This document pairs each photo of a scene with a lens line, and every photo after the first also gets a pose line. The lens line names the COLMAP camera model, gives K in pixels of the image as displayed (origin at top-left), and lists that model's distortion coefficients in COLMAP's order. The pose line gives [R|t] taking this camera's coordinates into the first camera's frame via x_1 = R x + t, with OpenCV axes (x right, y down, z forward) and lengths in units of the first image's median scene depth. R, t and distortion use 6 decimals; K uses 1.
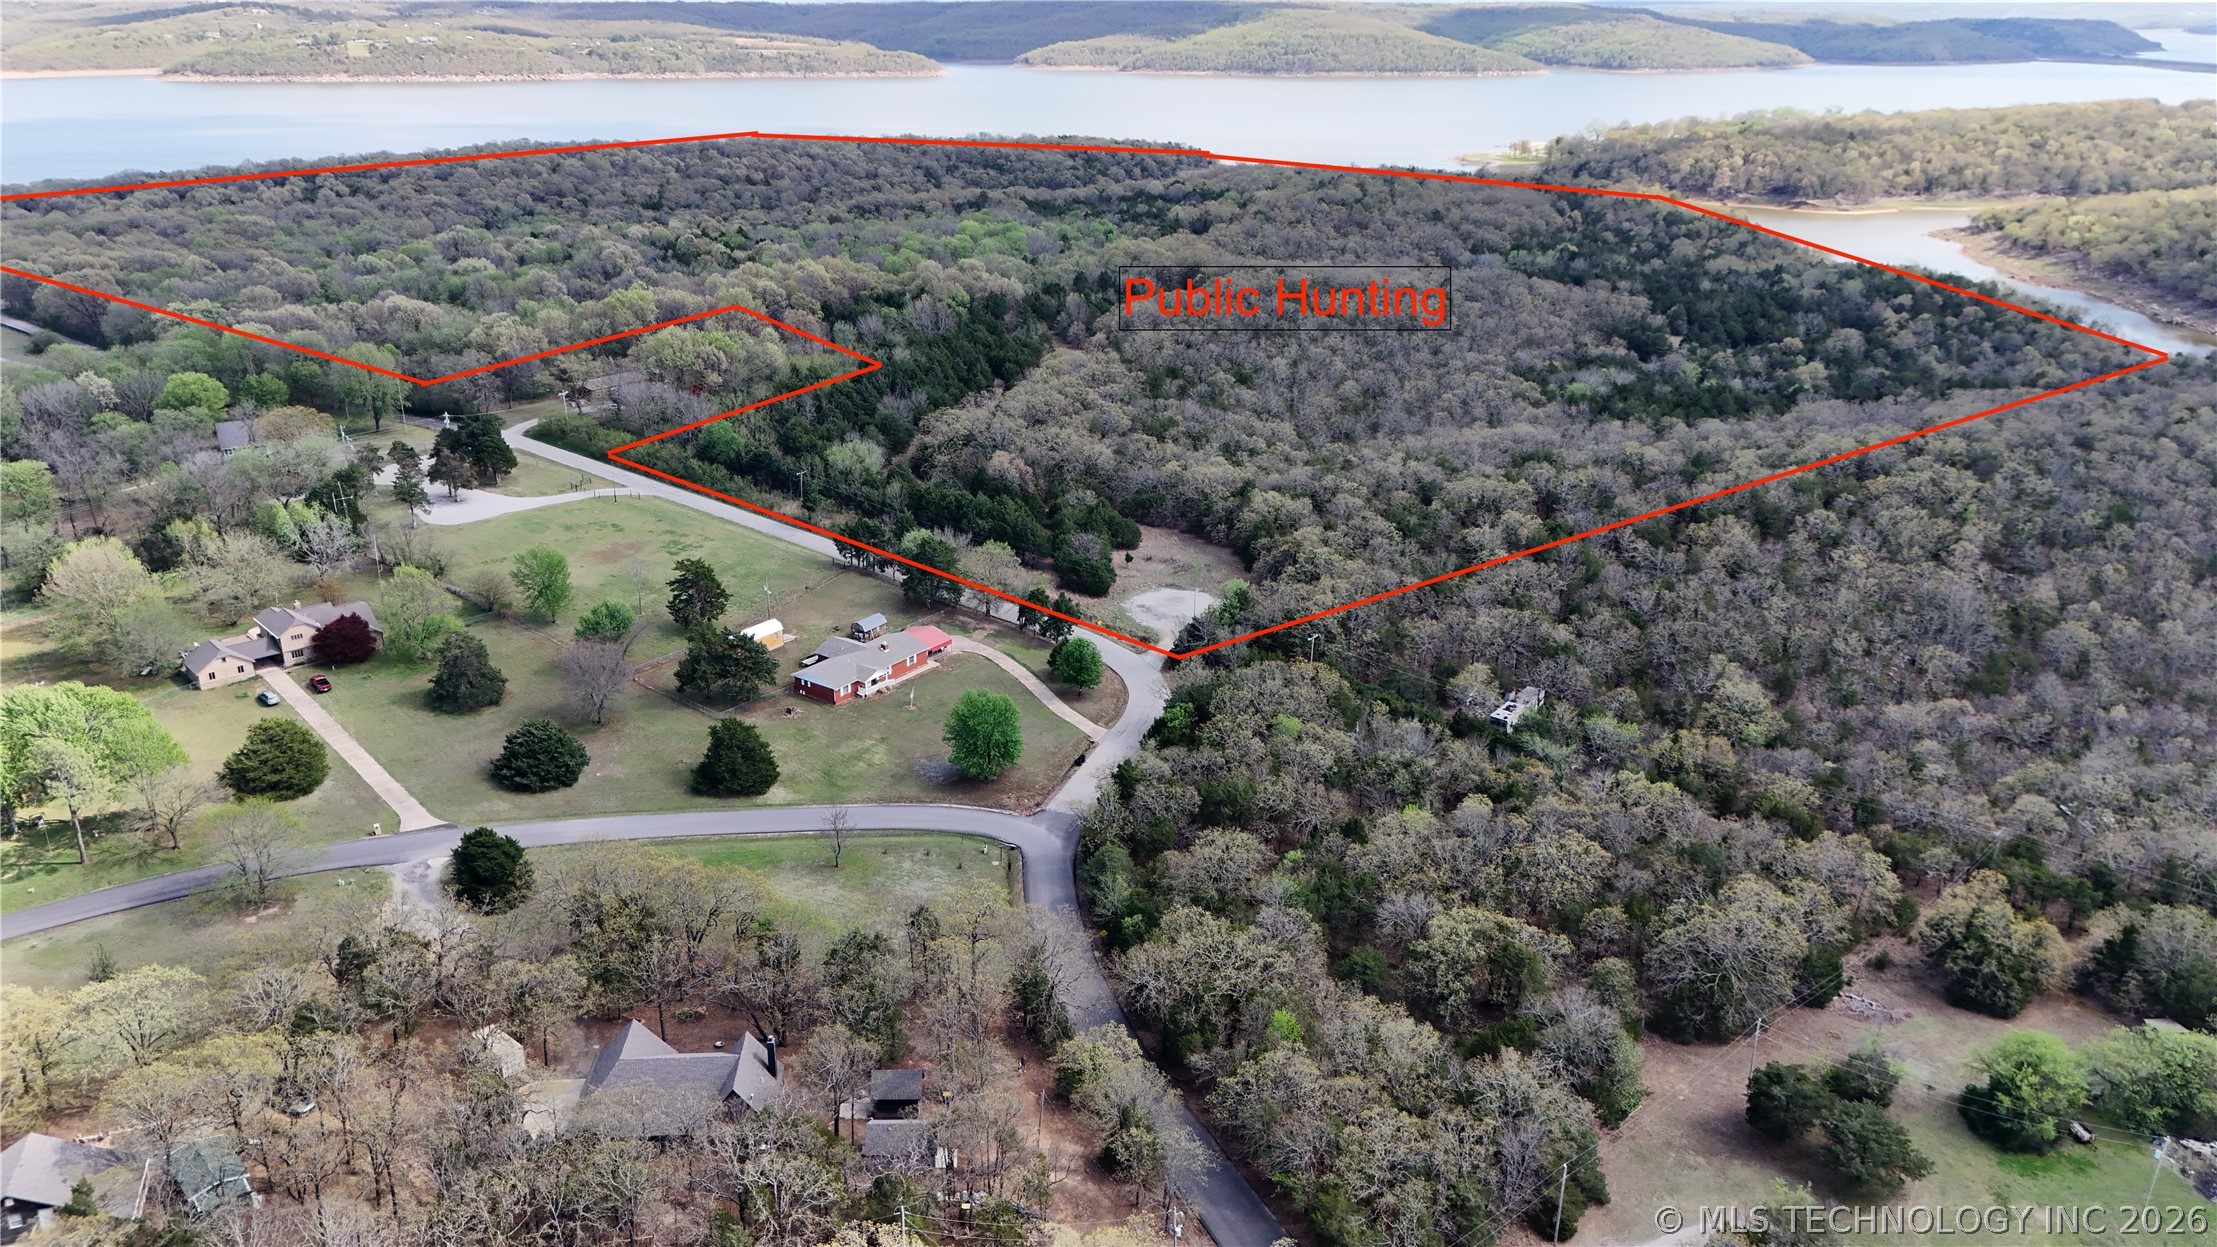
lens RADIAL K [[1642.6, 0, 1108.3], [0, 1642.6, 623.2], [0, 0, 1]] dist [0.010617, 0.002146]
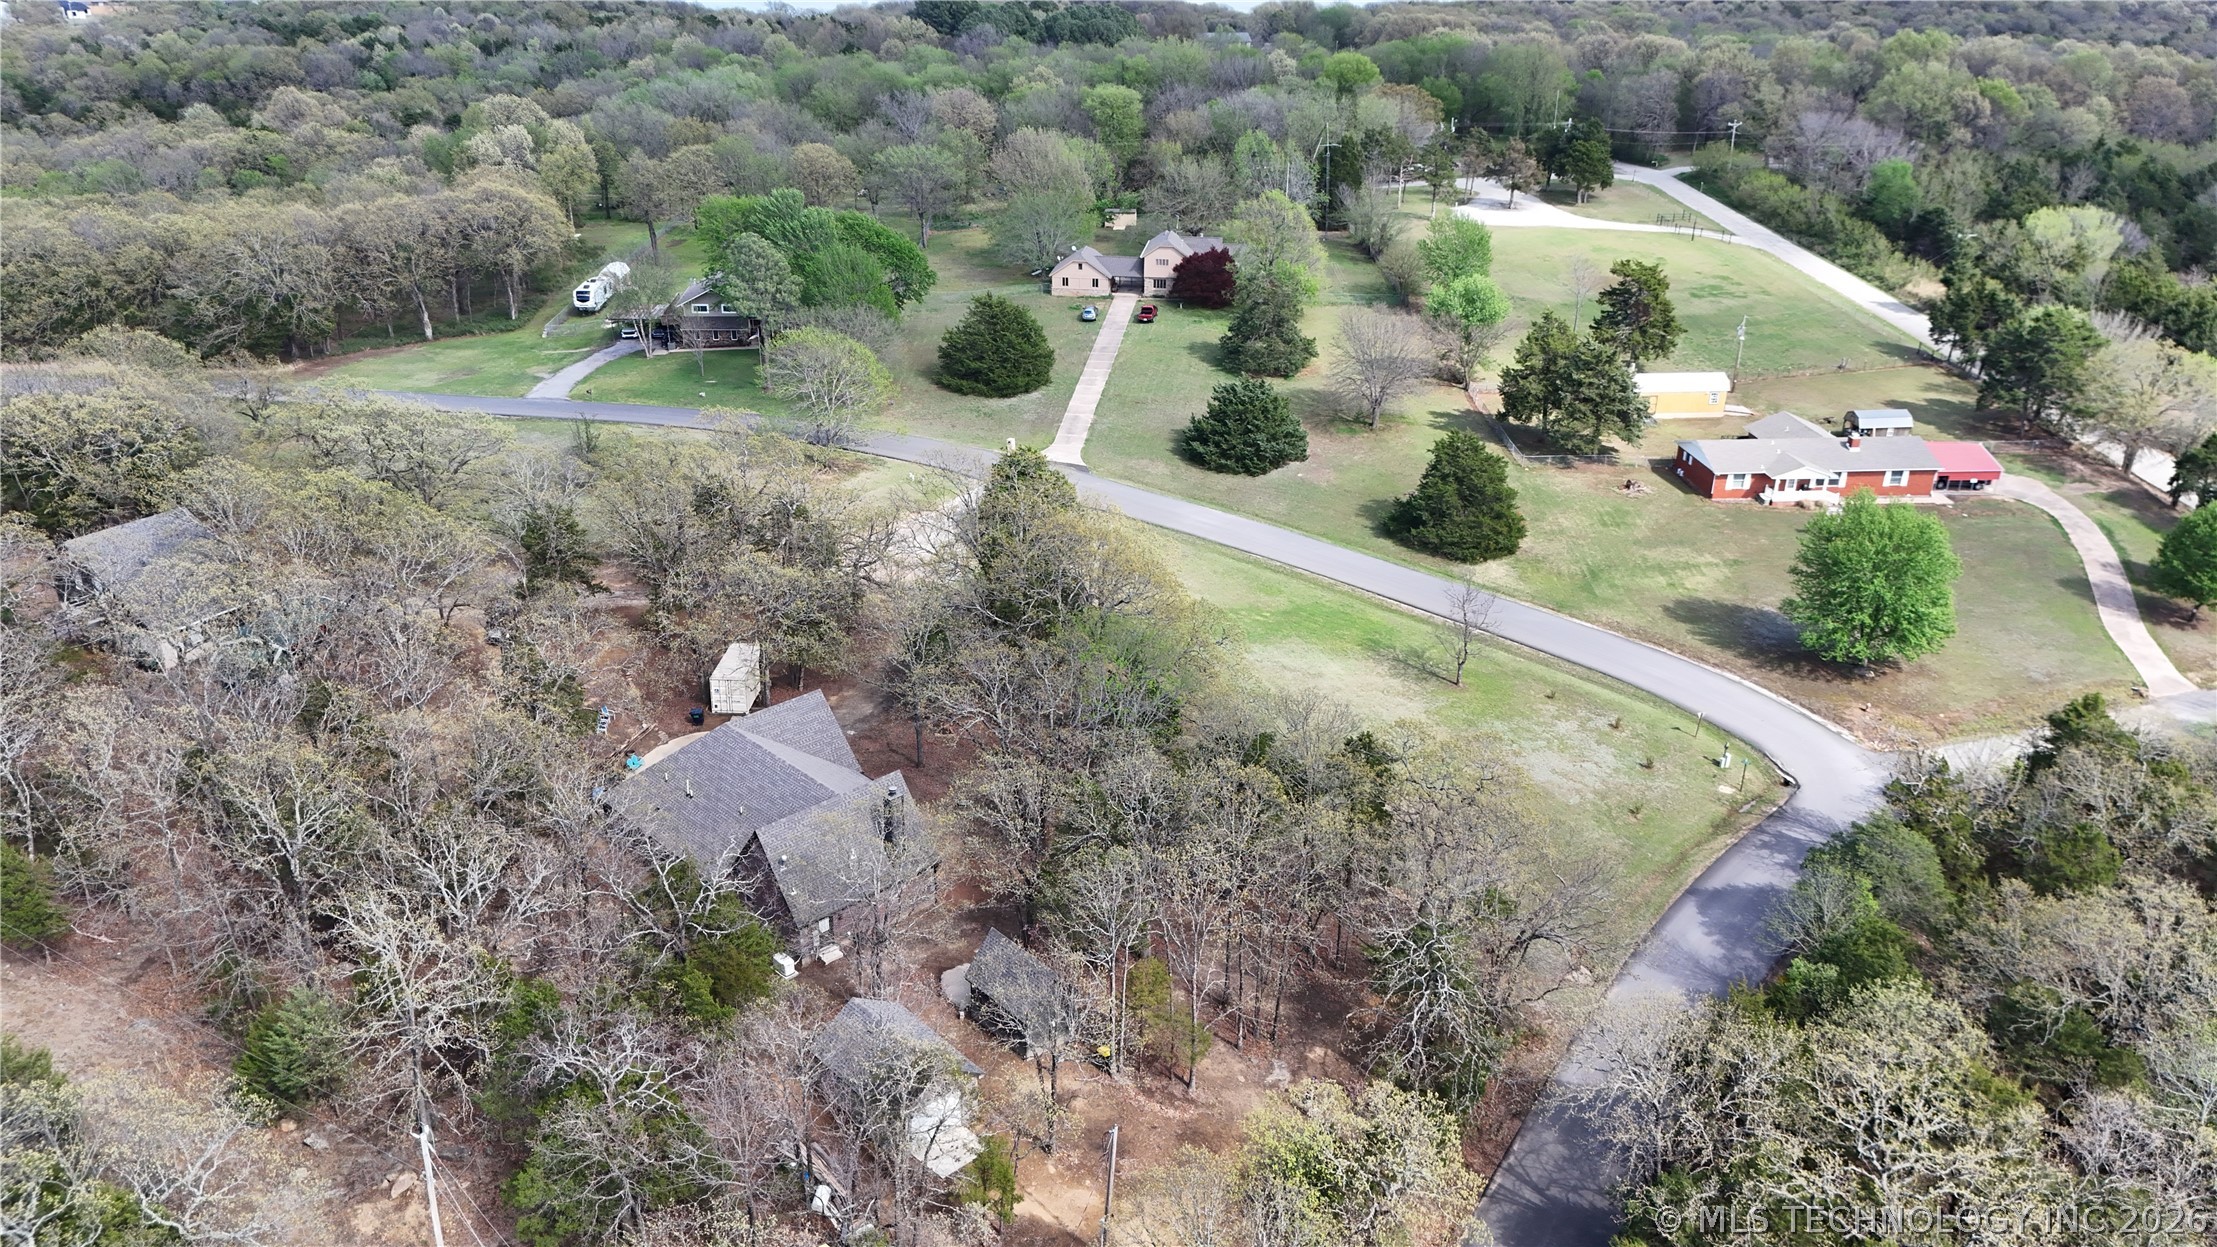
lens RADIAL K [[1642.6, 0, 1108.3], [0, 1642.6, 624.0], [0, 0, 1]] dist [0.010617, 0.002146]
pose [[0.640628, 0.303698, -0.705240, 0.129163], [-0.278687, 0.947792, 0.154993, 0.060177], [0.715492, 0.097248, 0.691819, 0.423852]]
